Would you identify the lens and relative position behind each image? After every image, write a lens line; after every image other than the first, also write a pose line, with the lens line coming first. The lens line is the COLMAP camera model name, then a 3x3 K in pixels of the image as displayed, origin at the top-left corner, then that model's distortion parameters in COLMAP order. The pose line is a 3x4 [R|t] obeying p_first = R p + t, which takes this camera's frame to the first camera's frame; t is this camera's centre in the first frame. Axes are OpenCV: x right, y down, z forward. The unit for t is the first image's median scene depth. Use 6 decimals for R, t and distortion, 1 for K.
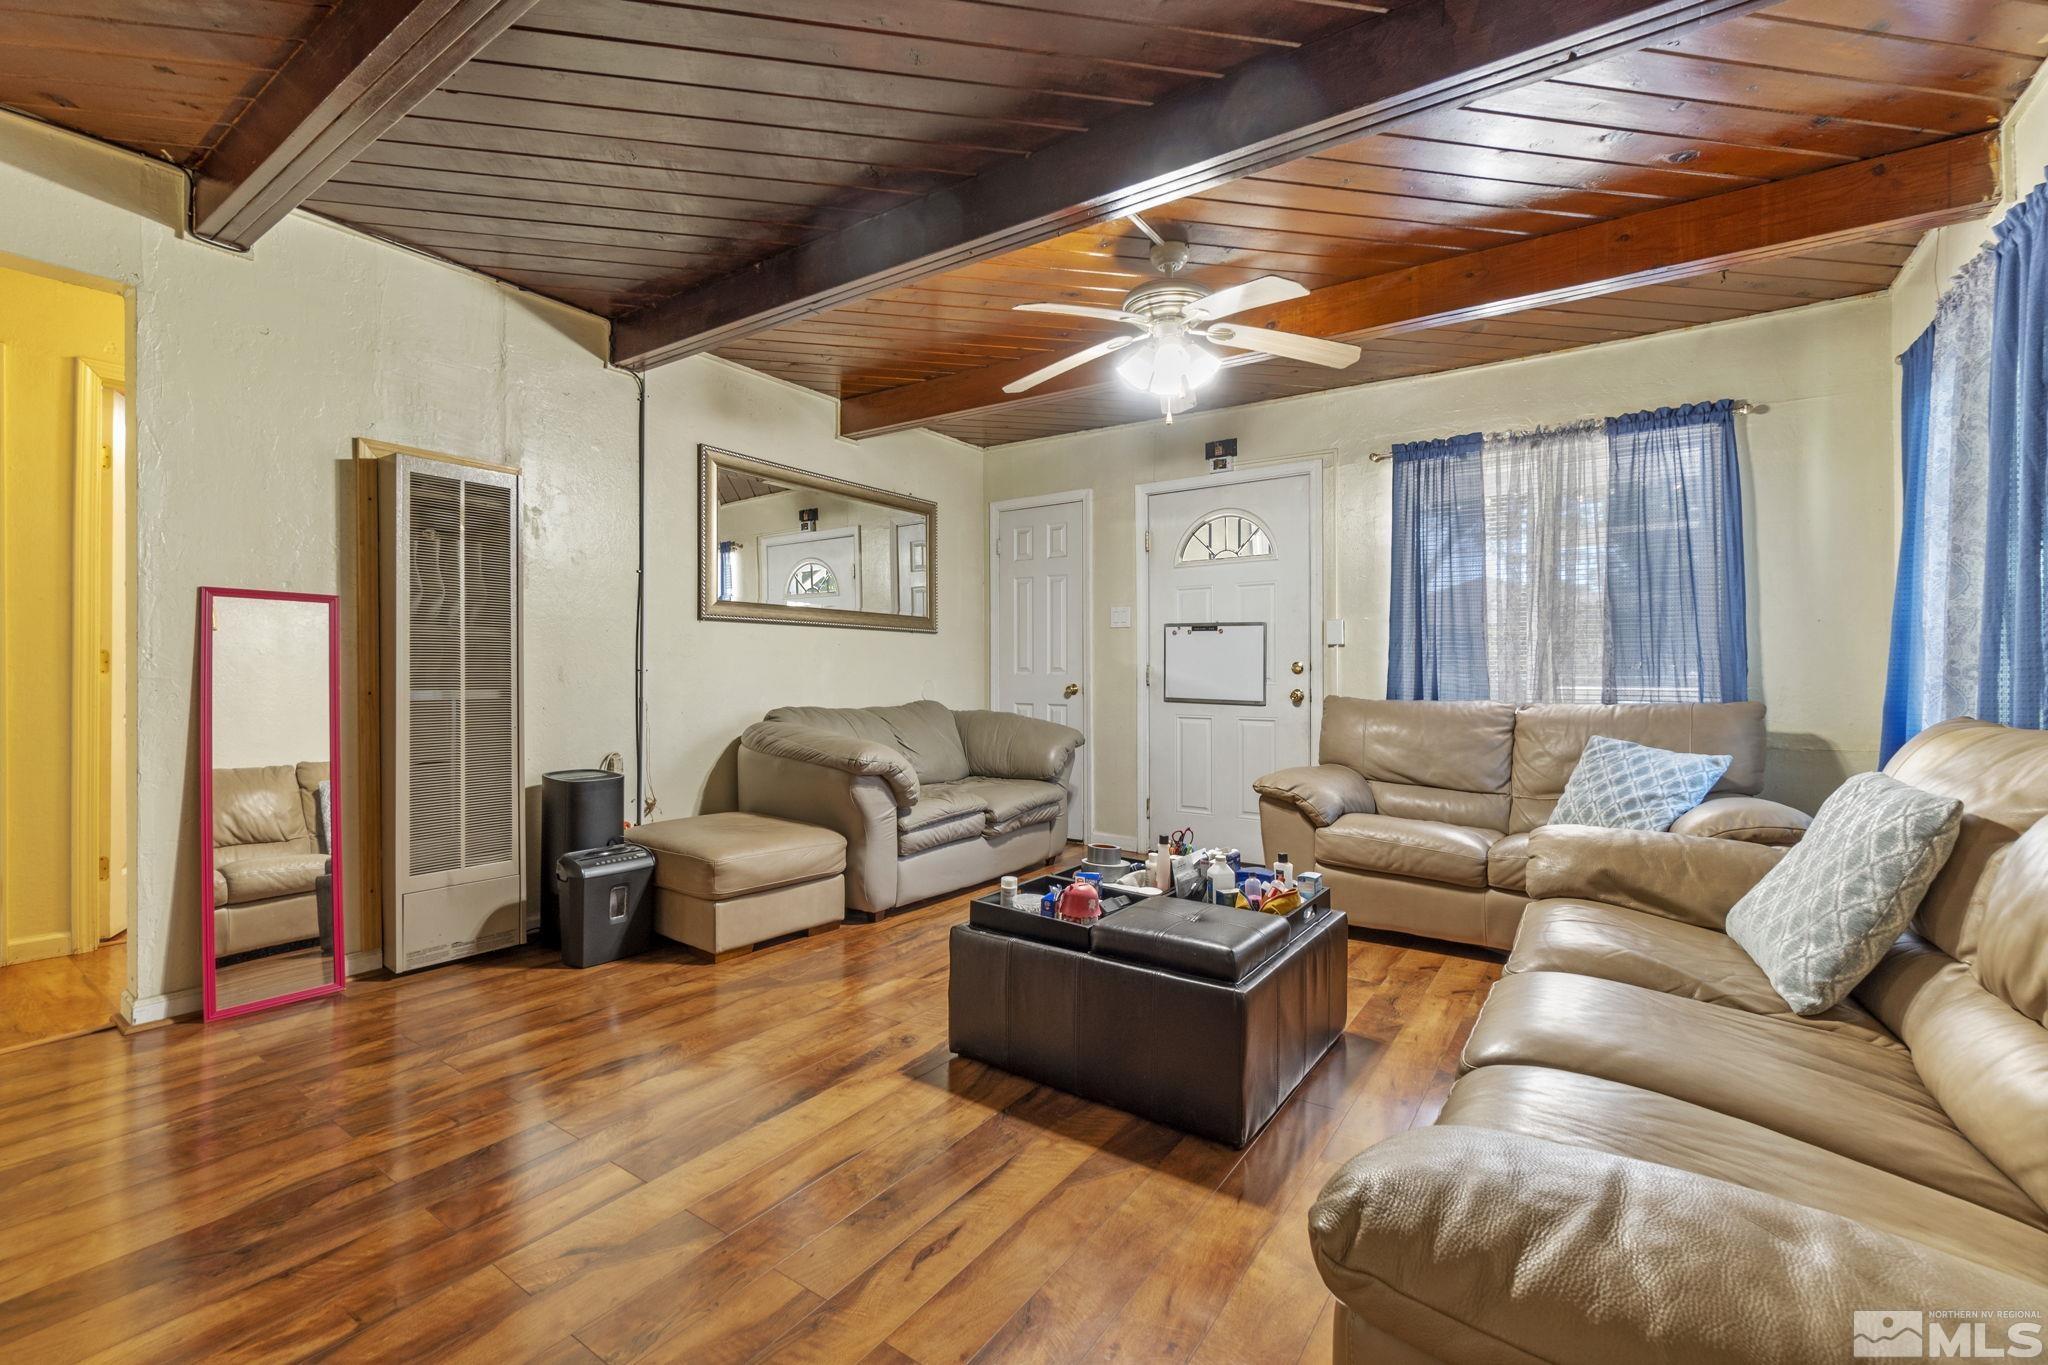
lens RADIAL K [[909.2, 0, 1016.5], [0, 909.2, 678.0], [0, 0, 1]] dist [-0.000899, 0.000035]
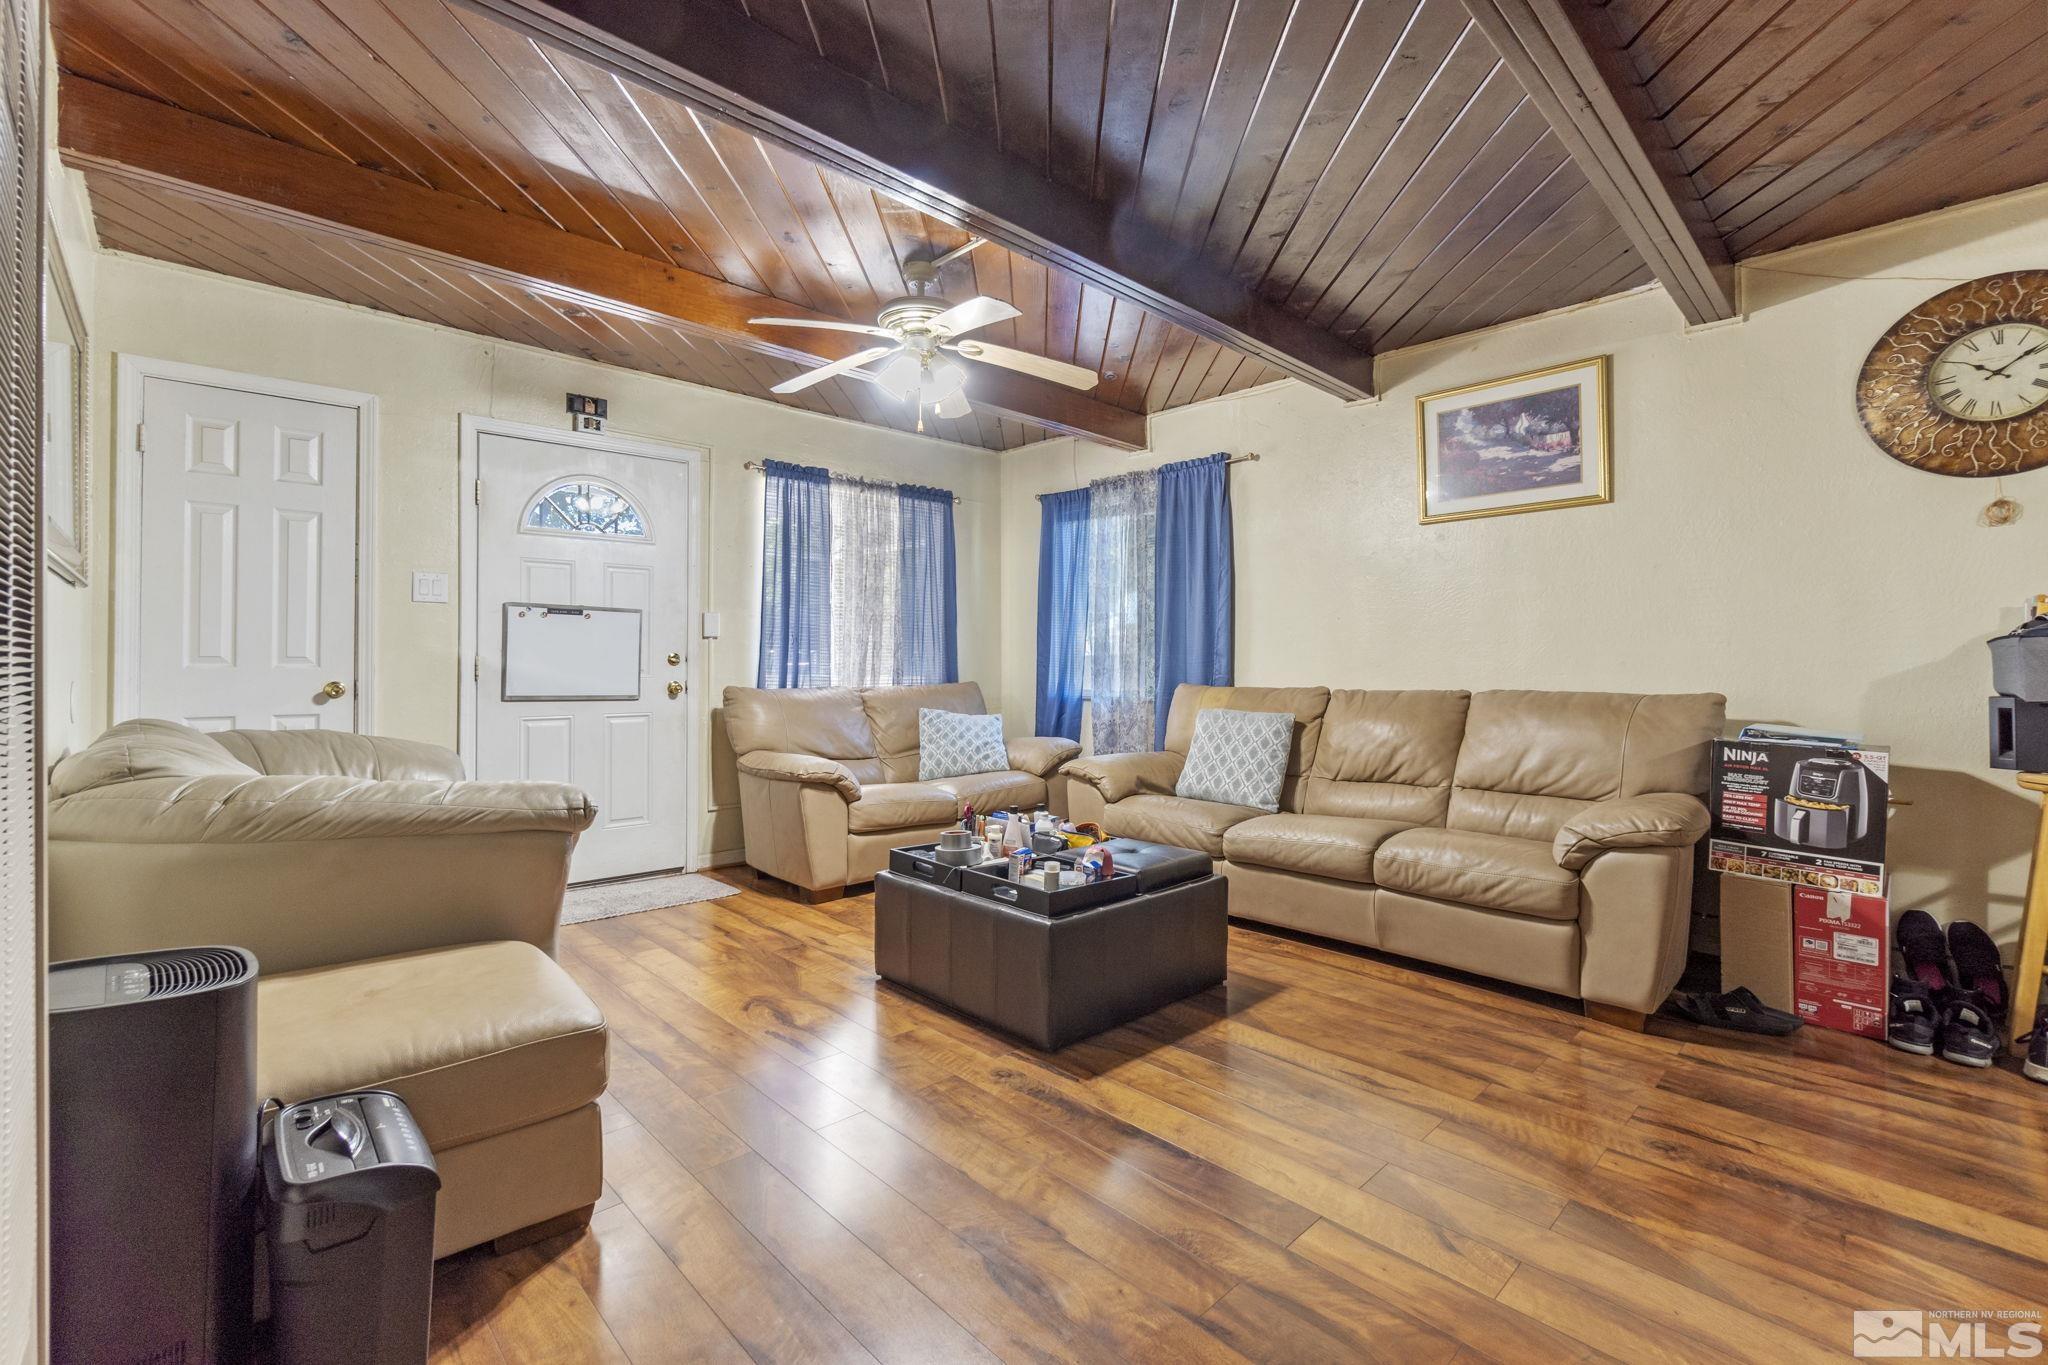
lens RADIAL K [[876.0, 0, 1027.1], [0, 876.0, 664.9], [0, 0, 1]] dist [-0.001437, -0.000064]
pose [[0.188765, -0.002150, 0.982020, -0.585022], [0.006066, 0.999981, 0.001024, -0.004040], [-0.982003, 0.005763, 0.188775, 0.492959]]
